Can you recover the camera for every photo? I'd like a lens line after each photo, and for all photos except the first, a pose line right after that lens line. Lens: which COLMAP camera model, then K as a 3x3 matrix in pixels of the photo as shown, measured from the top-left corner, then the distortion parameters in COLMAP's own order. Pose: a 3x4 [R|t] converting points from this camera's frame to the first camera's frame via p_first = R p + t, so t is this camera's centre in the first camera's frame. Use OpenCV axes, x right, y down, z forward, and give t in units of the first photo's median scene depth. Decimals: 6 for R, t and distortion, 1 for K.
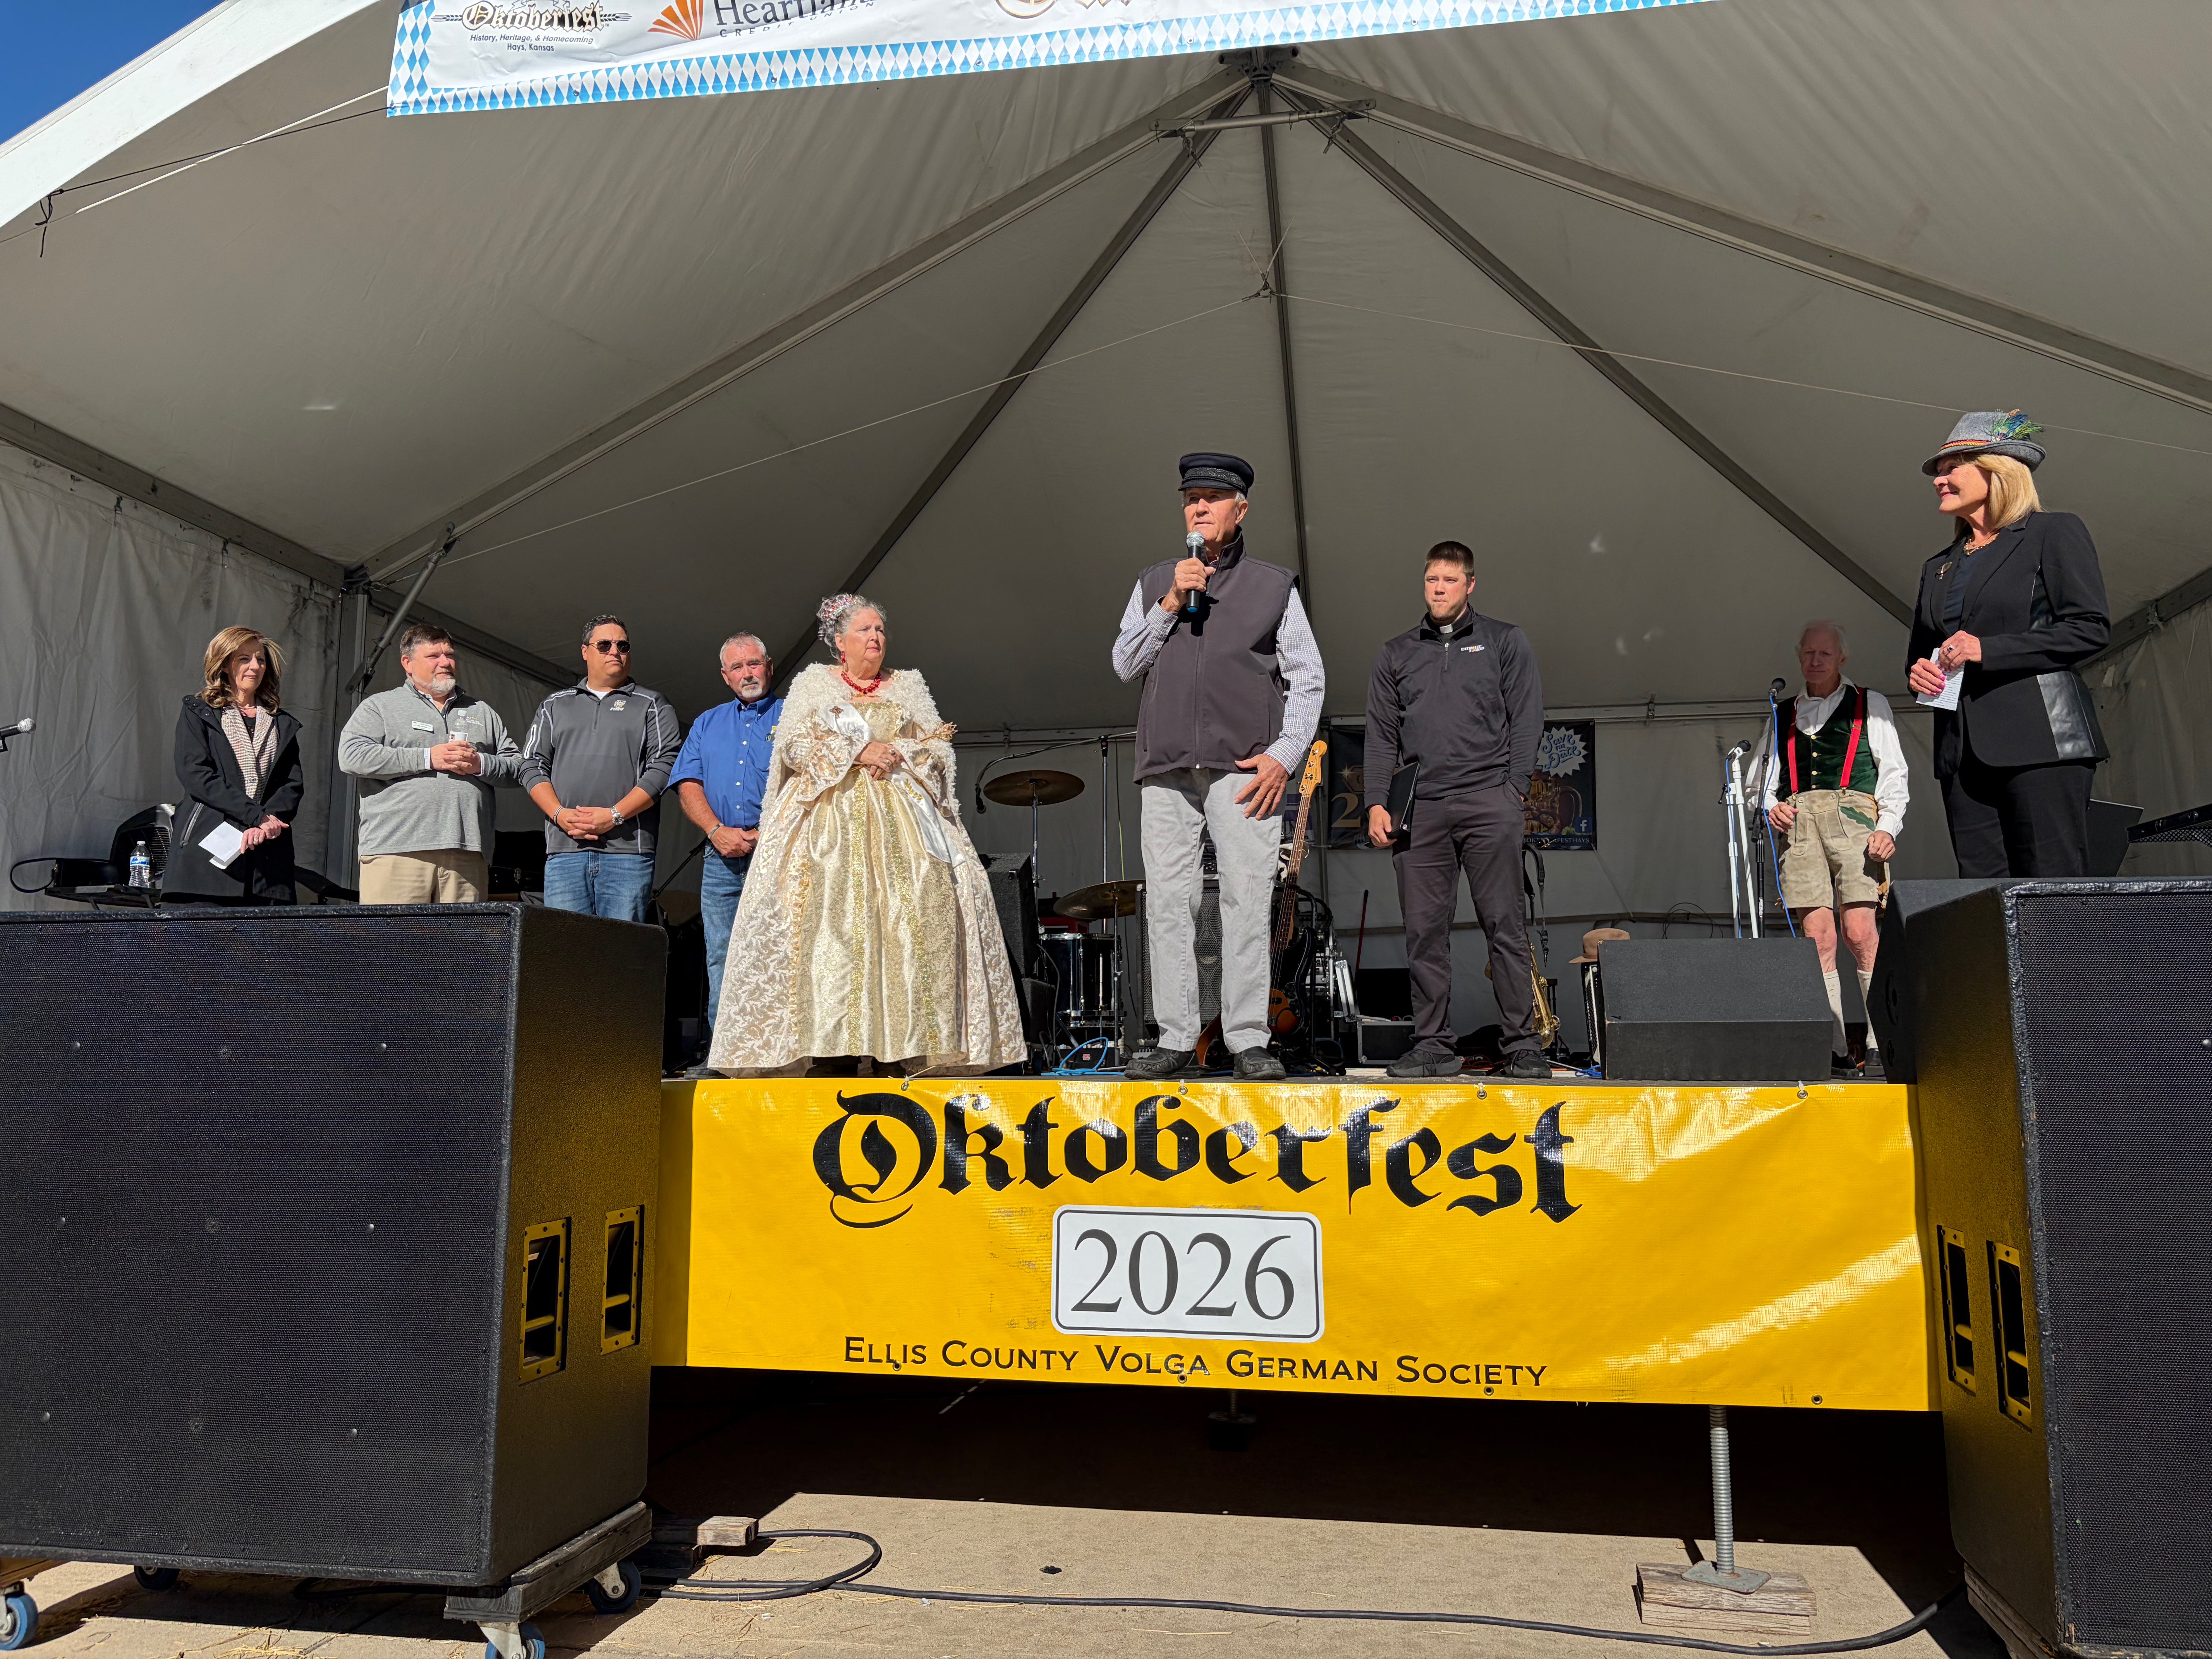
lens RADIAL K [[1654.6, 0, 1107.9], [0, 1654.6, 824.0], [0, 0, 1]] dist [0.015368, -0.010913]
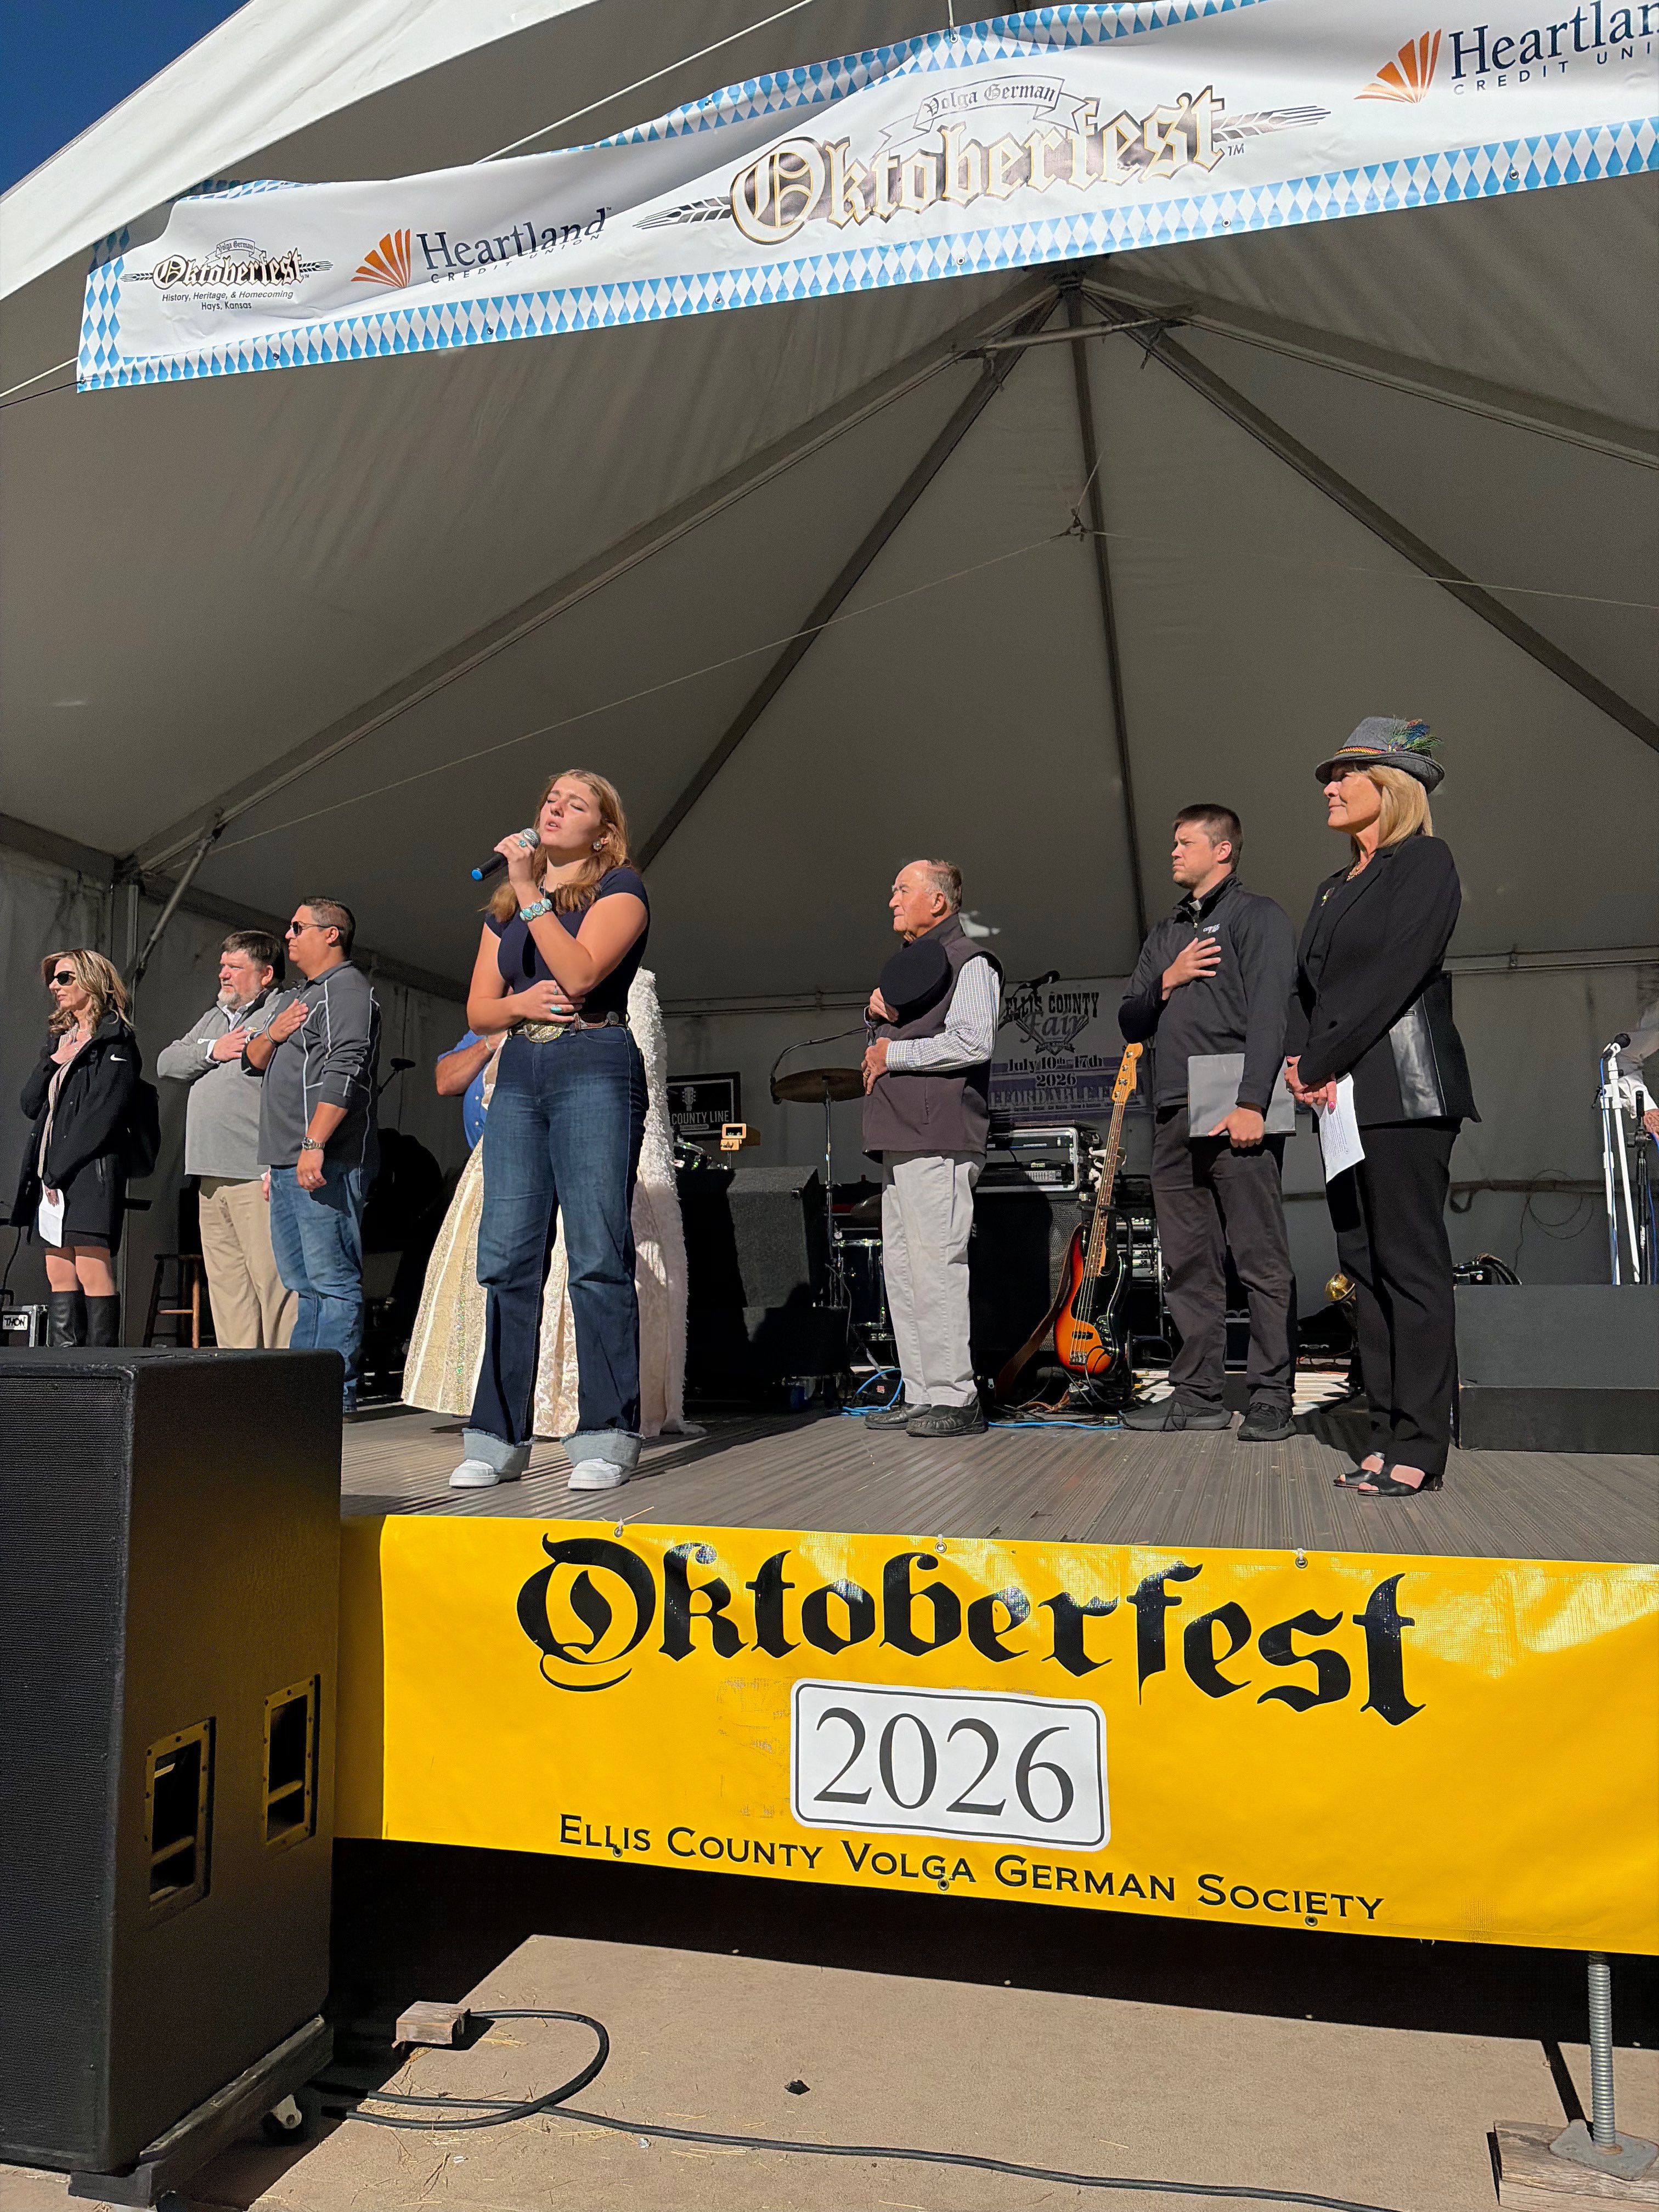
lens RADIAL K [[1654.6, 0, 826.1], [0, 1654.6, 1118.3], [0, 0, 1]] dist [0.015368, -0.010913]
pose [[0.996979, -0.013506, -0.076484, 0.052698], [0.016888, 0.998900, 0.043748, -0.090724], [0.075809, -0.044907, 0.996111, 0.160058]]
